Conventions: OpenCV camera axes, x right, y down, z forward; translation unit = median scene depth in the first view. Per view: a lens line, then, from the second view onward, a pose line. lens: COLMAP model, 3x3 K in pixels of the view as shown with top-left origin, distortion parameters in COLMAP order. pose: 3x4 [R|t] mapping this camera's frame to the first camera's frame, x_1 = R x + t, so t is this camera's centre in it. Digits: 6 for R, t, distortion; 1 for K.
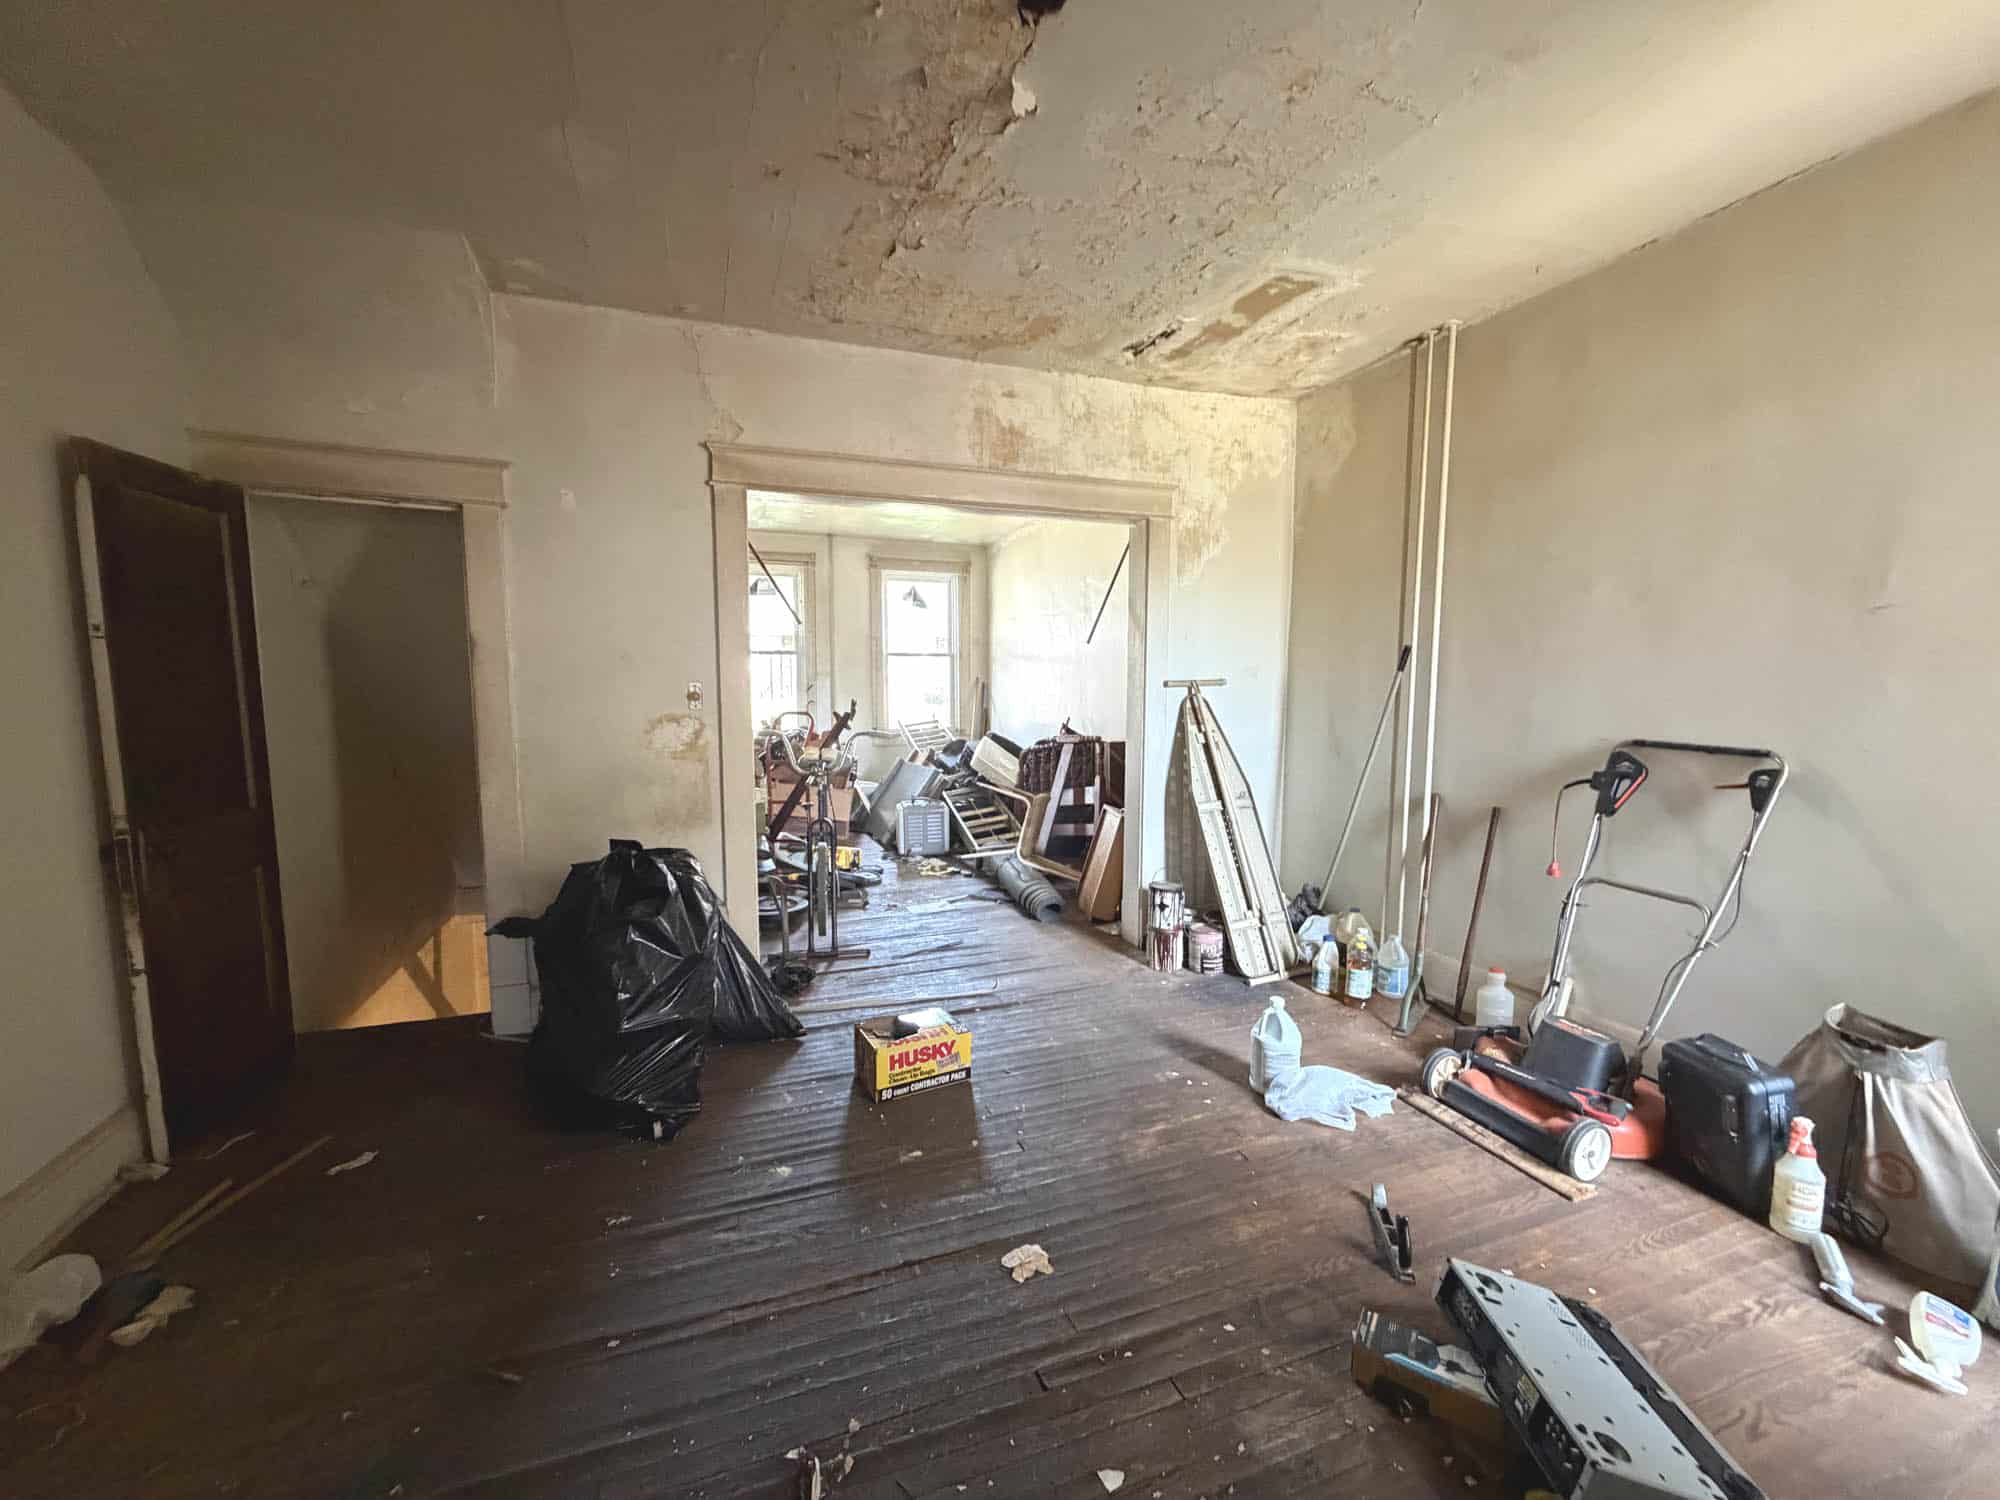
lens RADIAL K [[800.4, 0, 984.2], [0, 800.4, 758.8], [0, 0, 1]] dist [0.000821, 0.000901]
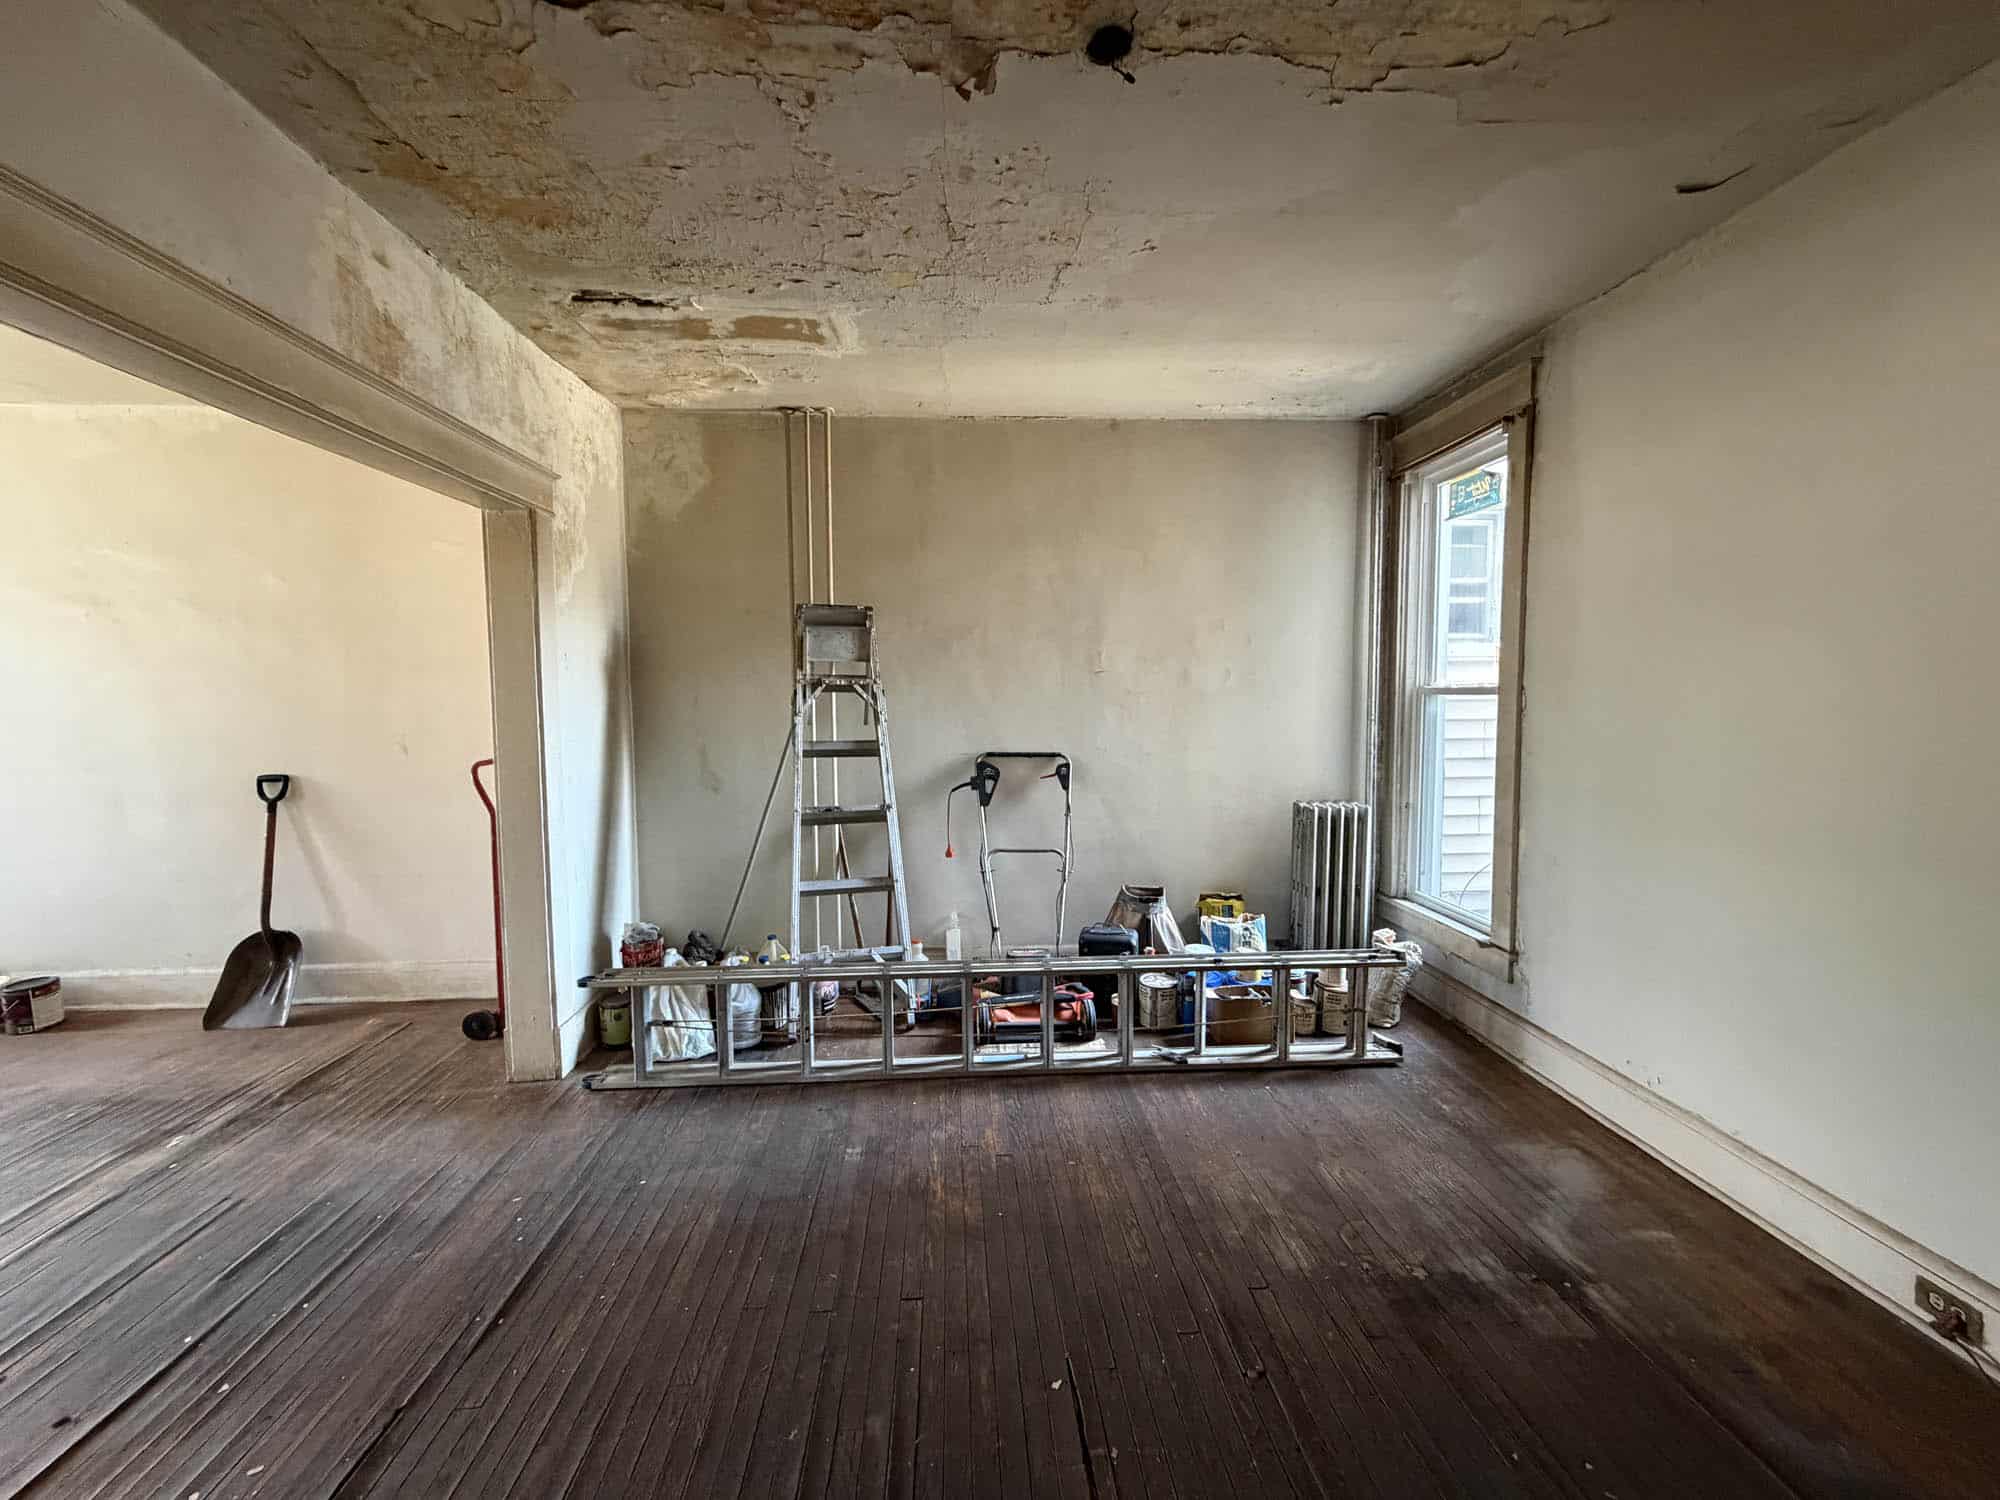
lens RADIAL K [[800.4, 0, 1003.2], [0, 800.4, 752.4], [0, 0, 1]] dist [0.000821, 0.000901]
pose [[0.279662, -0.072938, 0.957324, -0.475394], [0.106668, 0.993298, 0.044518, -0.070051], [-0.954155, 0.089666, 0.285568, 0.449348]]
